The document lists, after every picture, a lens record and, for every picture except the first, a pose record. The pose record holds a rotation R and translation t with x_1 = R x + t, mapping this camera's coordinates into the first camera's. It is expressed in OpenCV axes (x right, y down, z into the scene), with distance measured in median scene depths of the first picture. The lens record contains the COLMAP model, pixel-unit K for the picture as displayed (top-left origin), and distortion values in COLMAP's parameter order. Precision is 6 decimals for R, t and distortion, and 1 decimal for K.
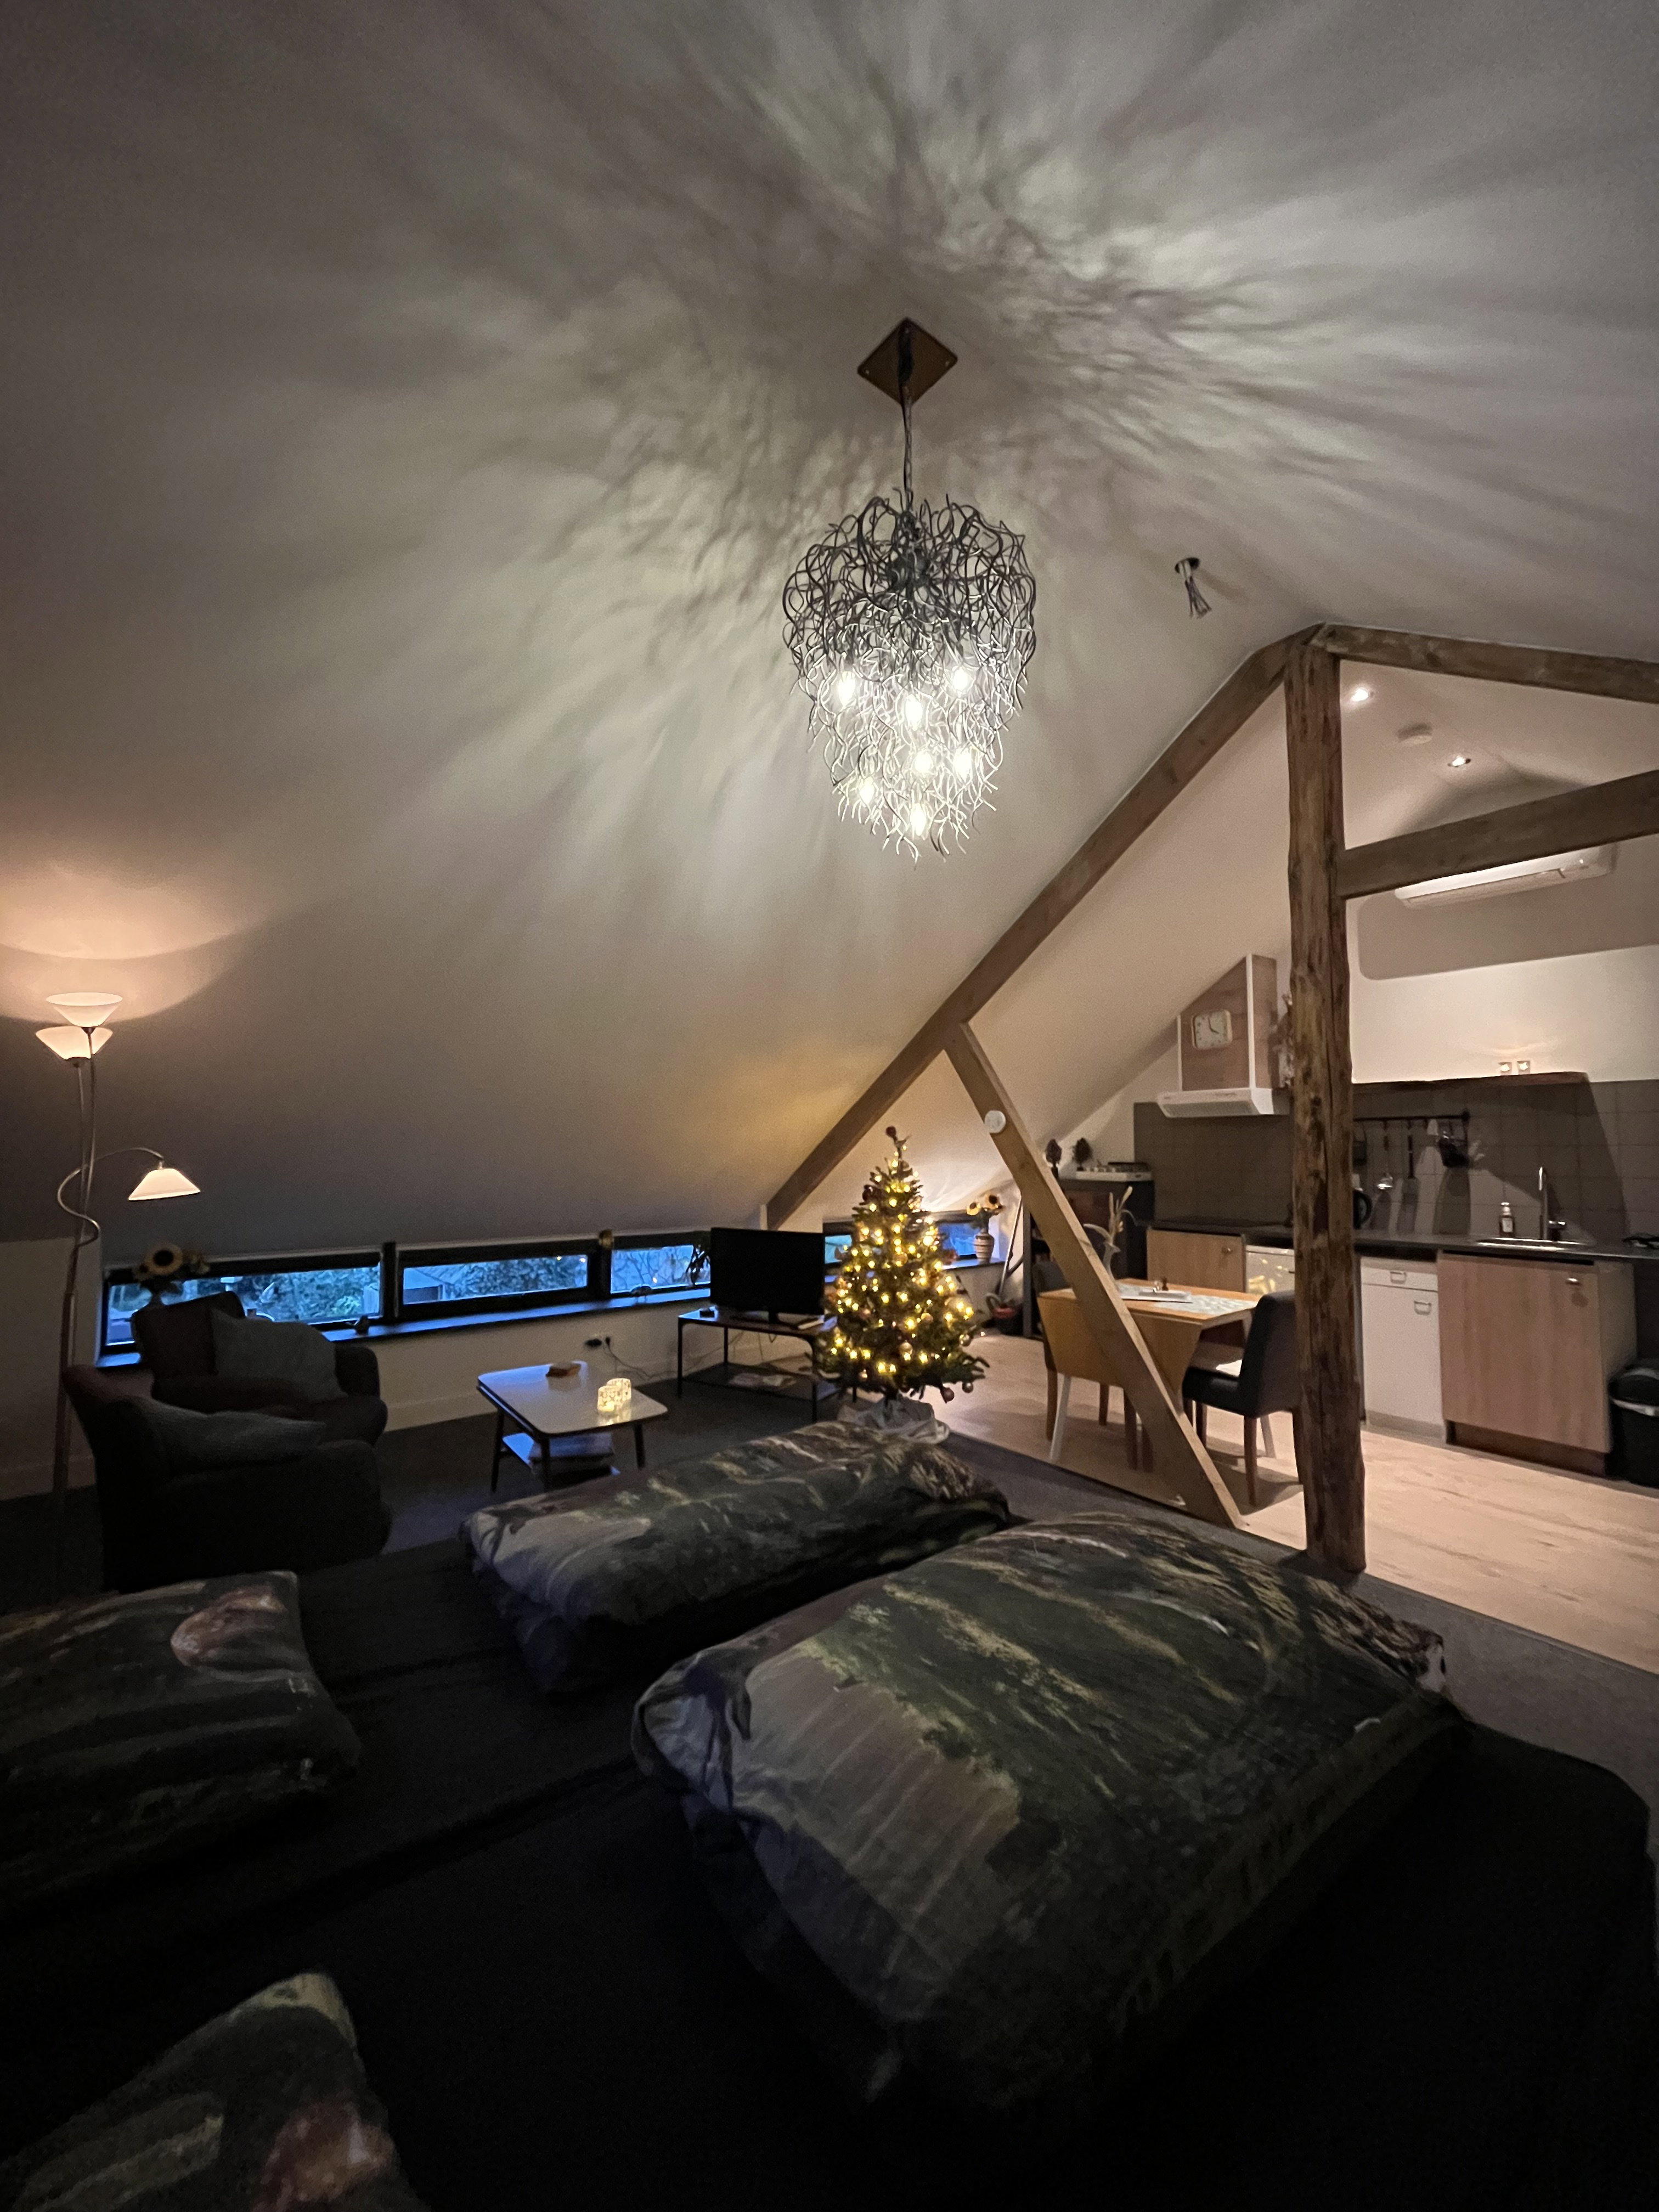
lens RADIAL K [[883.2, 0, 821.6], [0, 883.2, 1101.2], [0, 0, 1]] dist [-0.015285, -0.000367]
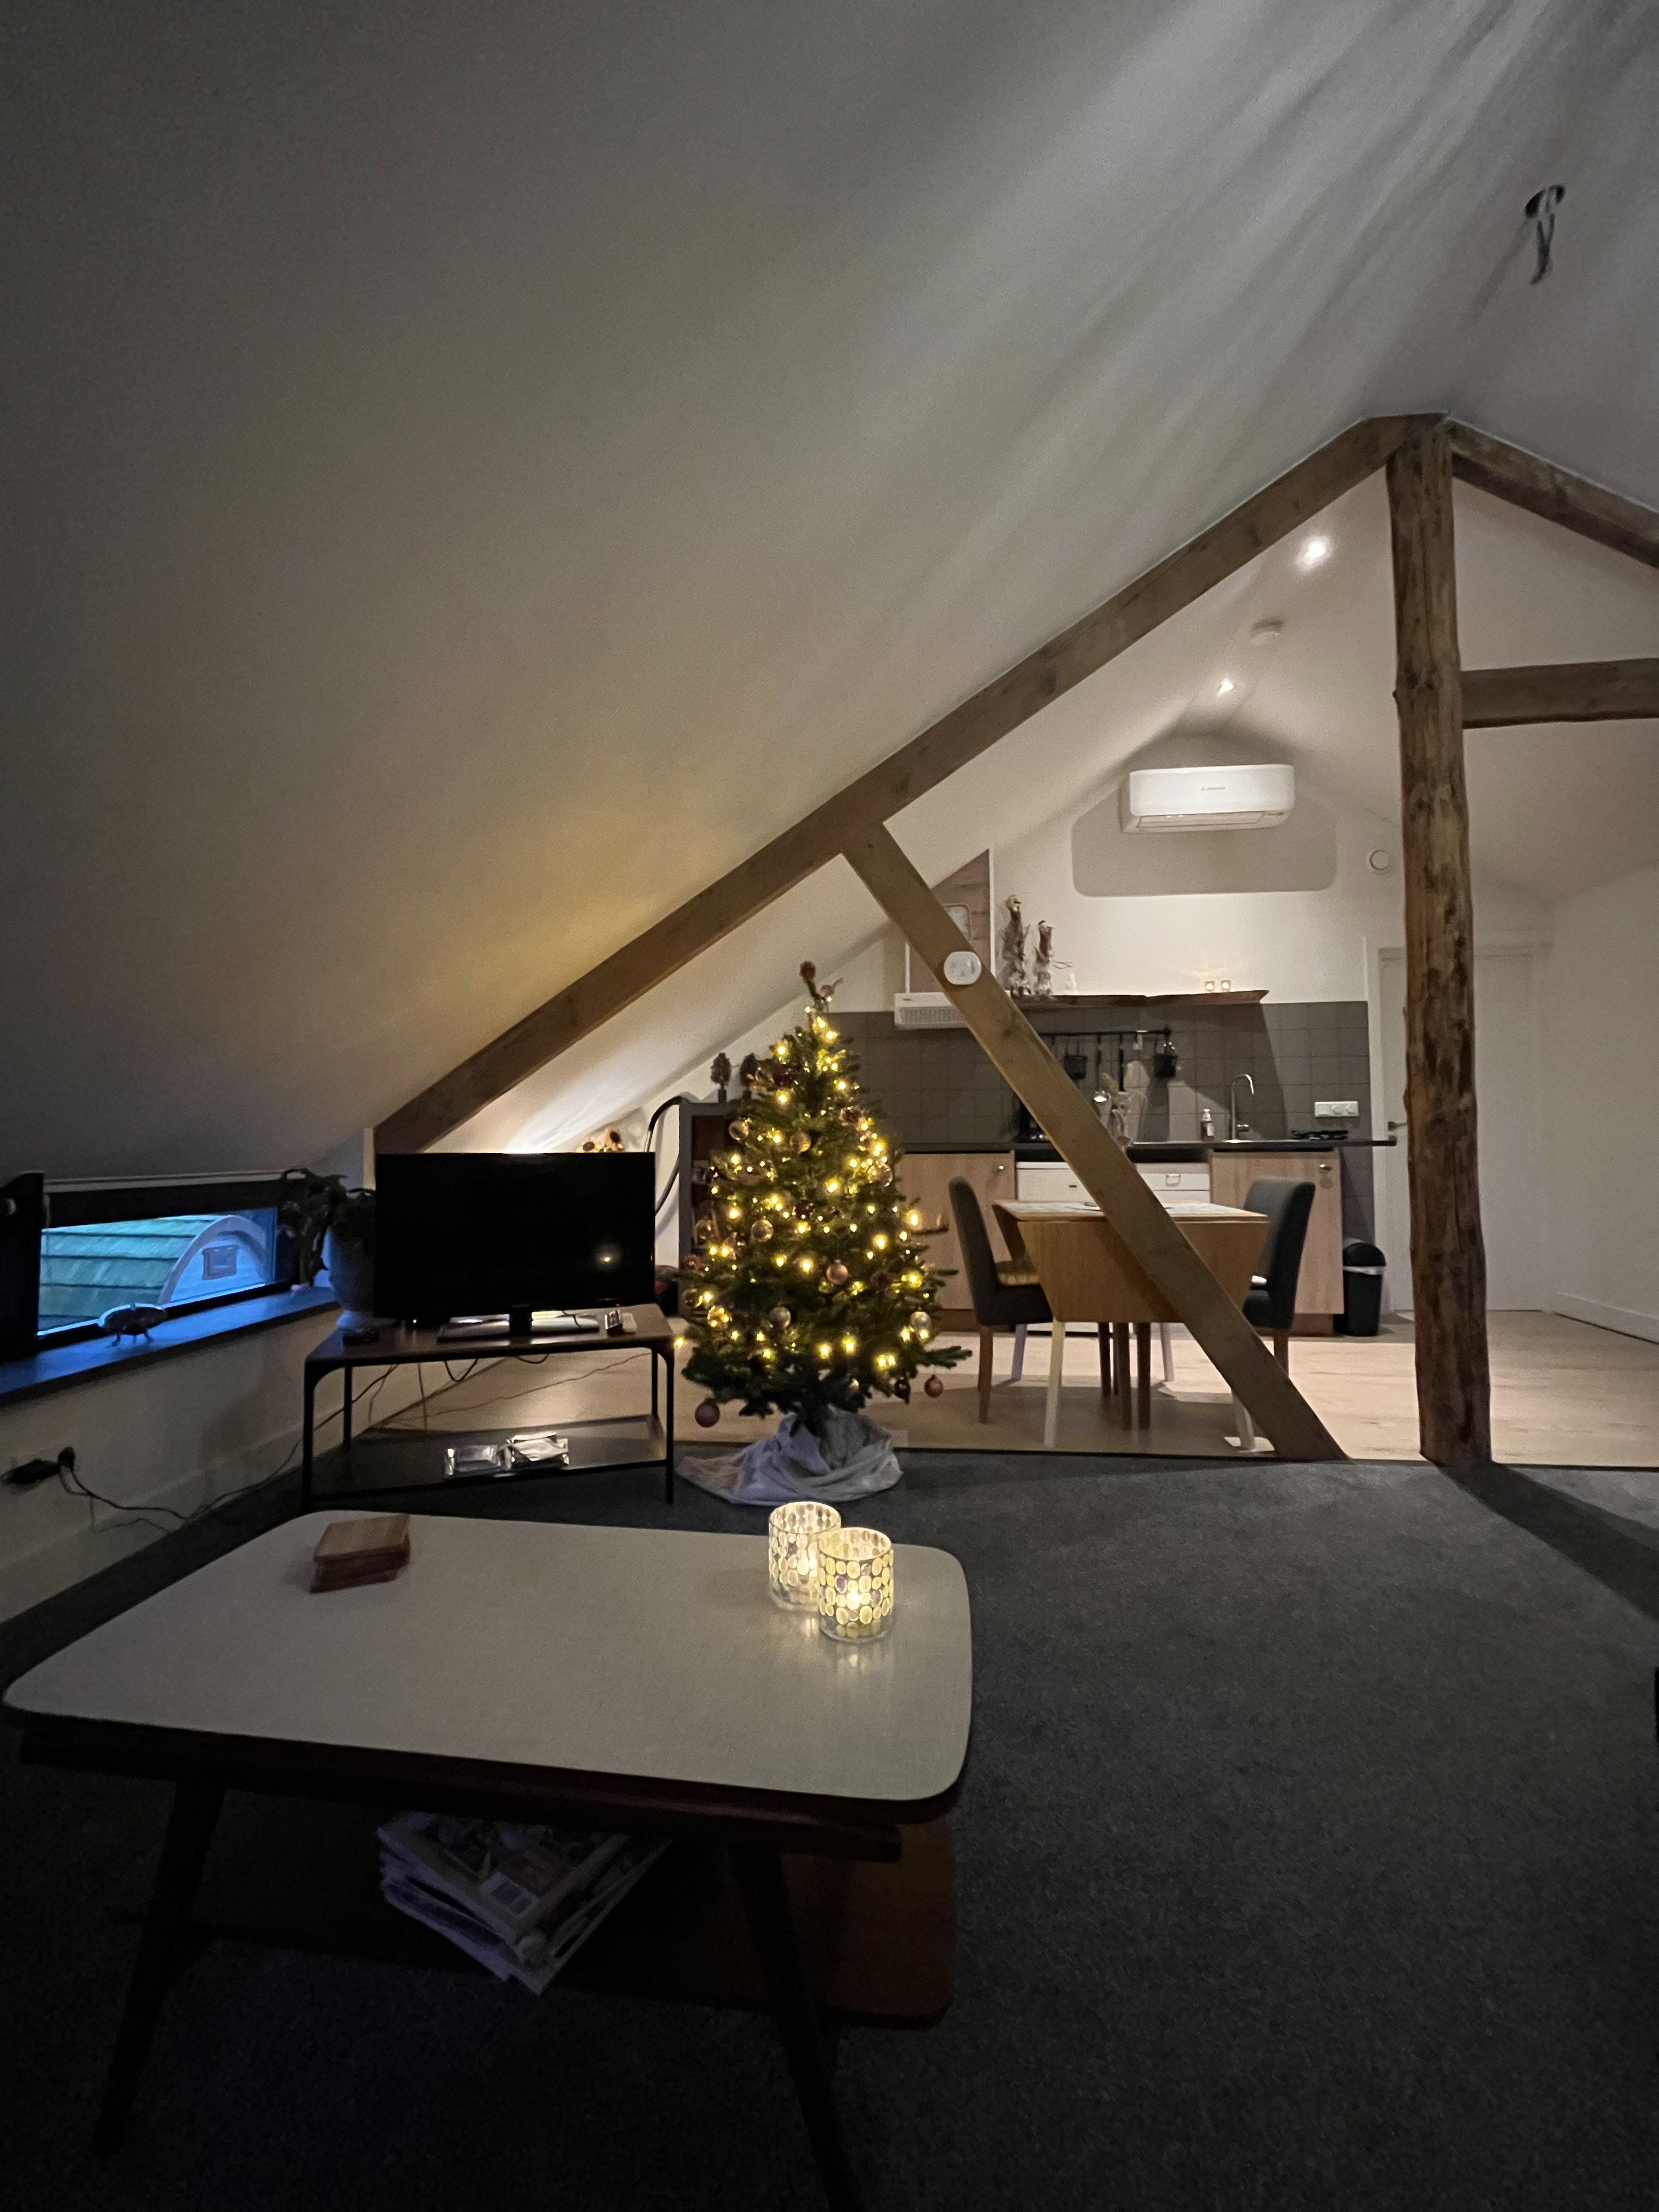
lens RADIAL K [[883.2, 0, 832.5], [0, 883.2, 1110.8], [0, 0, 1]] dist [-0.015285, -0.000367]
pose [[0.678324, 0.019351, 0.734508, -0.339378], [-0.033976, 0.999410, 0.005047, 0.125845], [-0.733977, -0.028379, 0.678582, 0.585421]]
